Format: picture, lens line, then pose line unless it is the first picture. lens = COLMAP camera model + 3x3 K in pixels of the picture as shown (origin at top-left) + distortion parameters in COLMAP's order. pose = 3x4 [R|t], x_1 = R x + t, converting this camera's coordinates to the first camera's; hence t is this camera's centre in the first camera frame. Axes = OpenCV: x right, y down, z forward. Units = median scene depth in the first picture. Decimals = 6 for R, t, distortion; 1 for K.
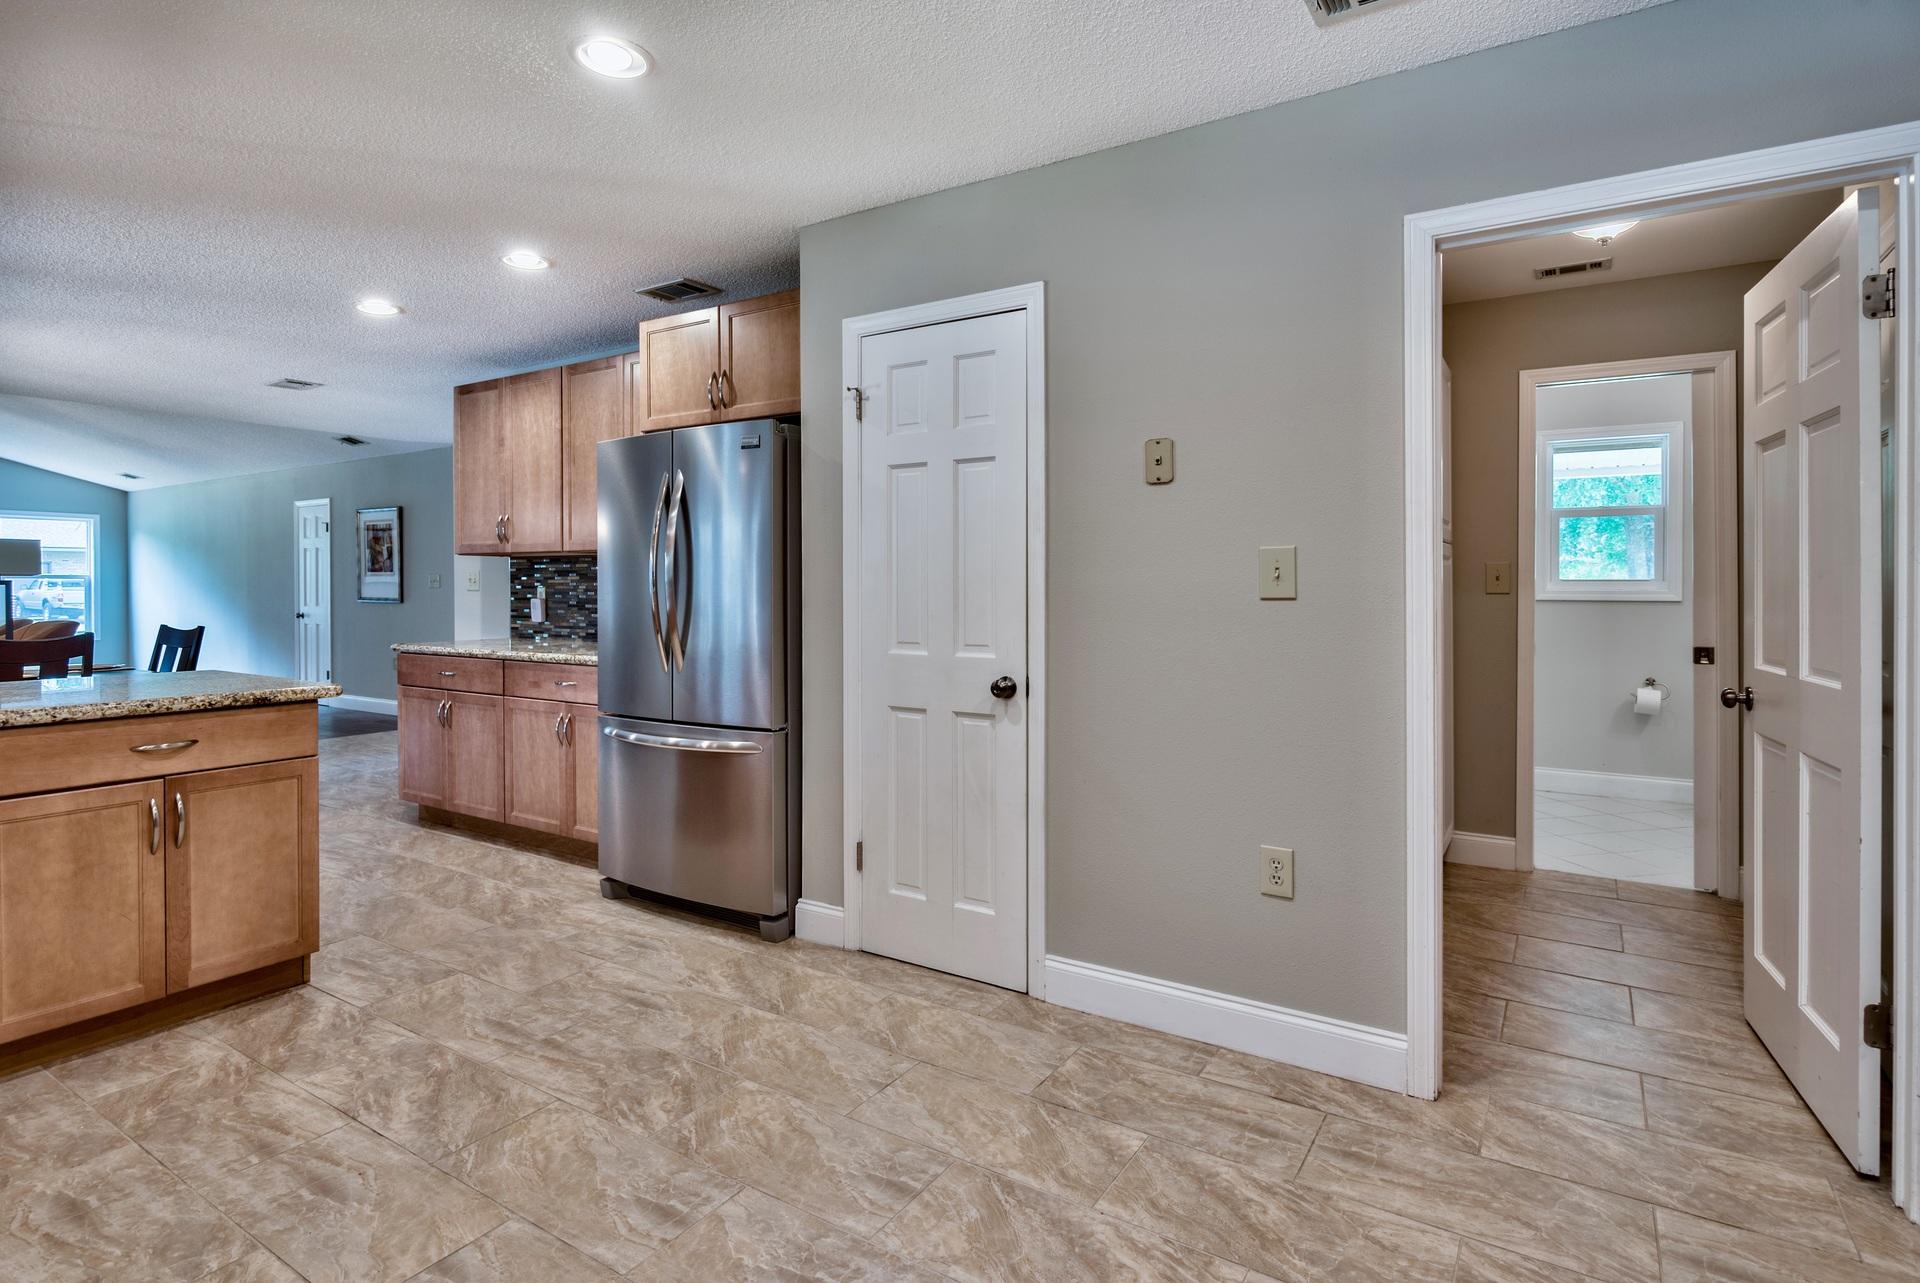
lens RADIAL K [[954.4, 0, 966.8], [0, 954.4, 573.7], [0, 0, 1]] dist [0.000453, 0.000092]
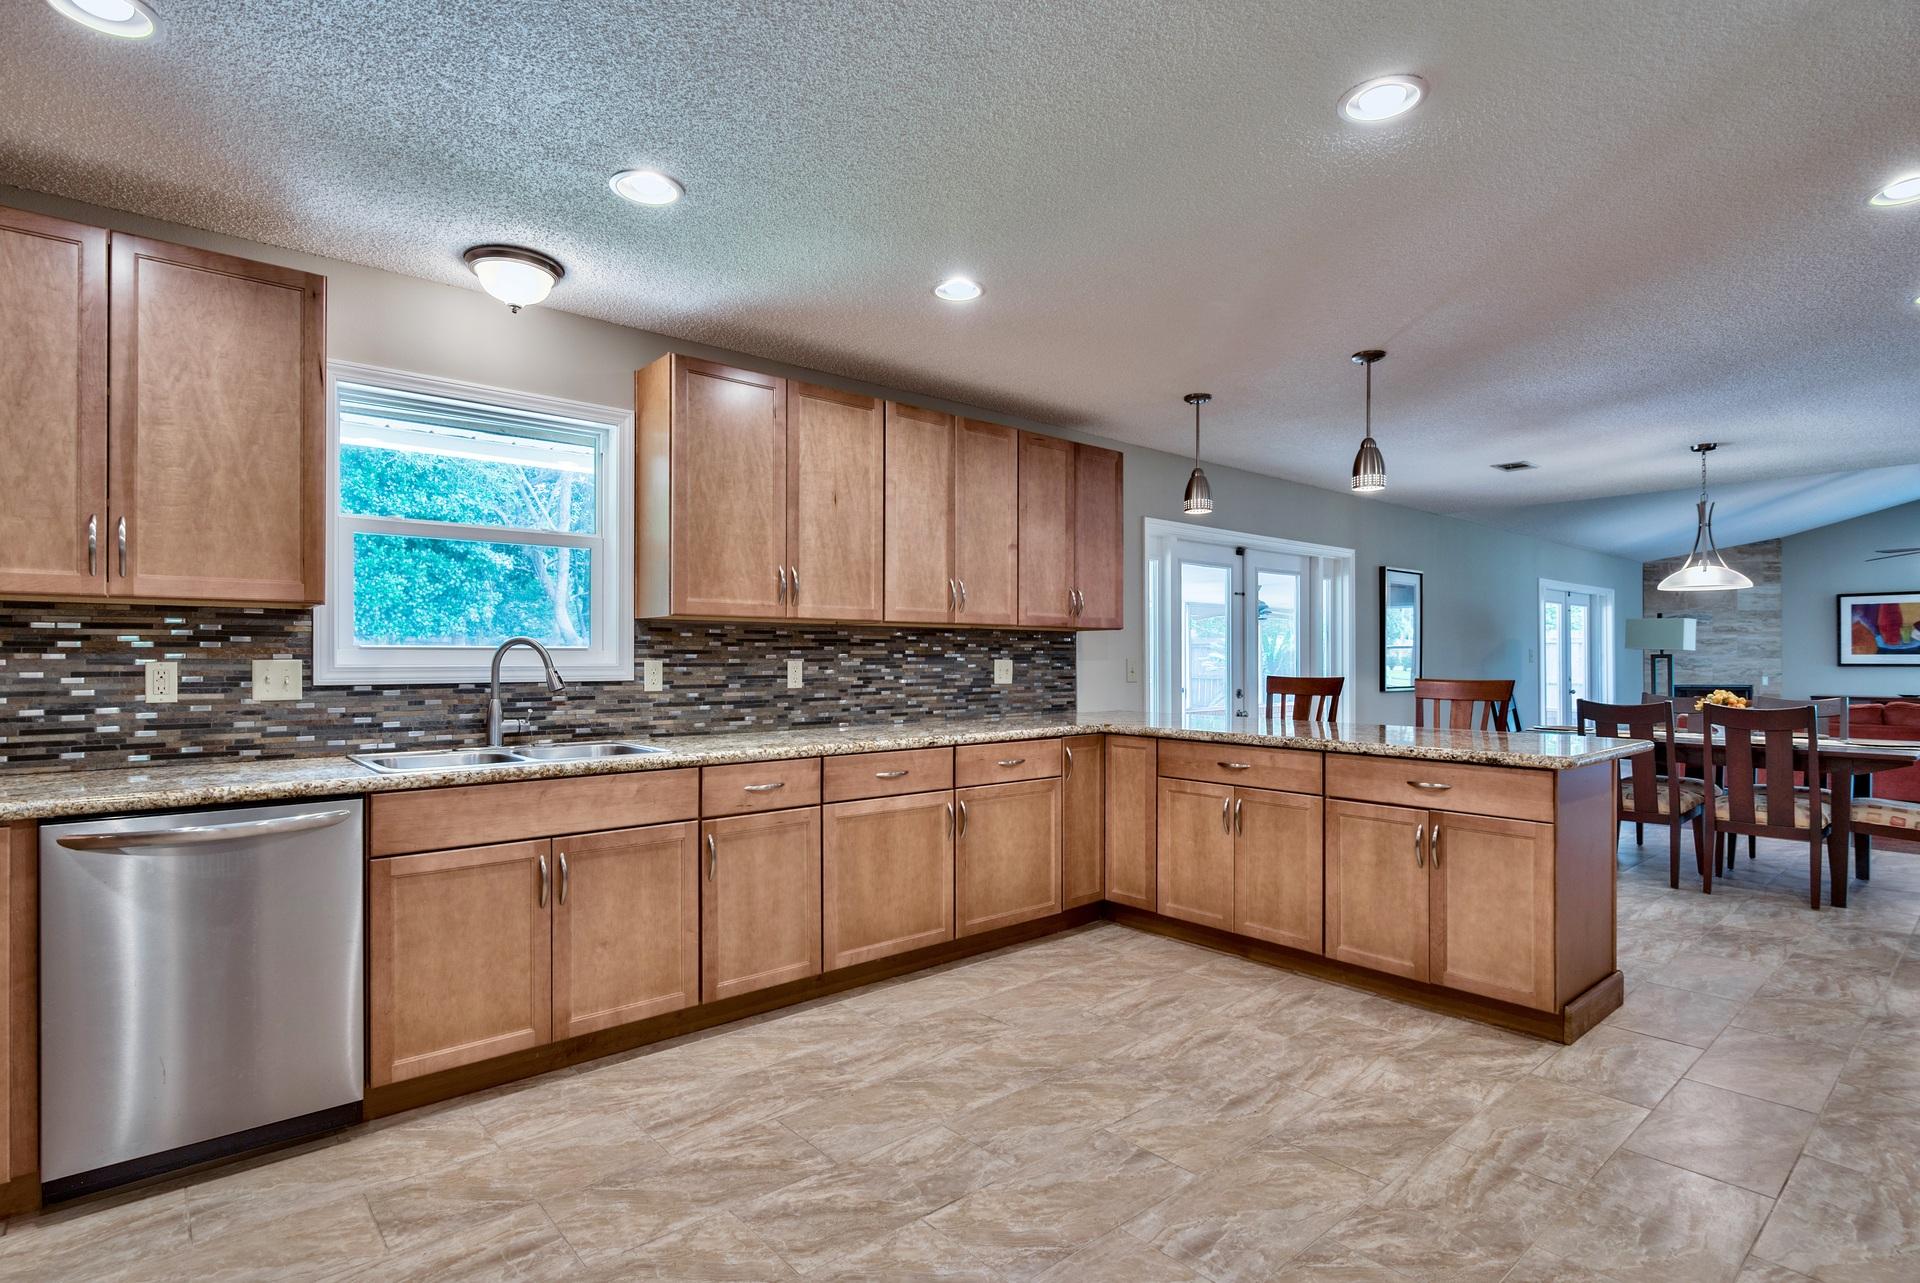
lens RADIAL K [[985.2, 0, 931.9], [0, 985.2, 650.8], [0, 0, 1]] dist [-0.002275, -0.000646]
pose [[-0.301741, -0.004008, -0.953382, 0.650478], [0.010564, 0.999916, -0.007547, 0.005892], [0.953332, -0.012349, -0.301673, 0.830619]]
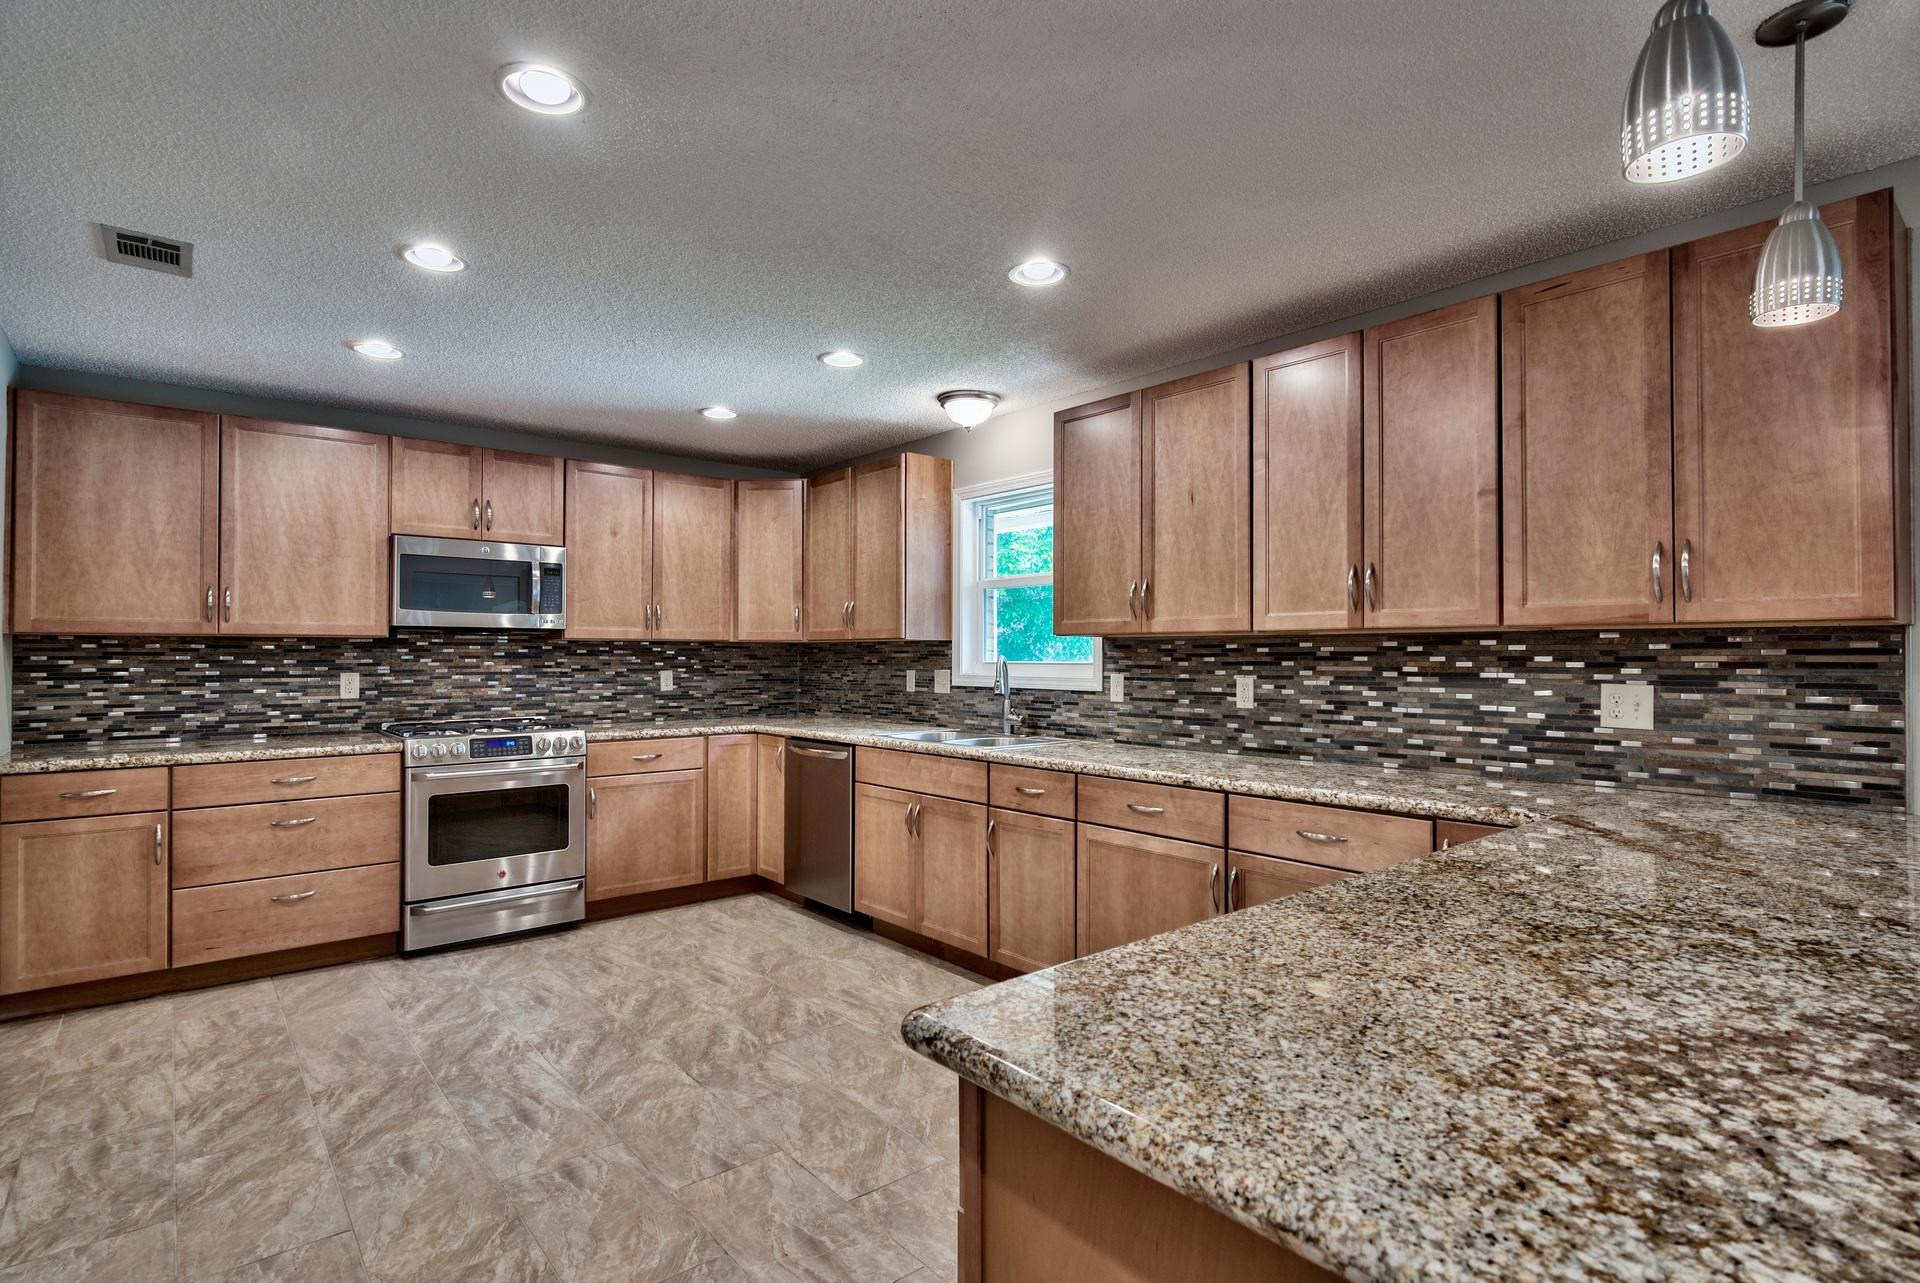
lens RADIAL K [[947.2, 0, 960.0], [0, 947.2, 641.5], [0, 0, 1]] dist [-0.003360, -0.000703]
pose [[-0.948326, 0.005955, 0.317242, -0.957560], [-0.002523, 0.999651, -0.026304, -0.008165], [-0.317288, -0.025745, -0.947980, 1.615672]]
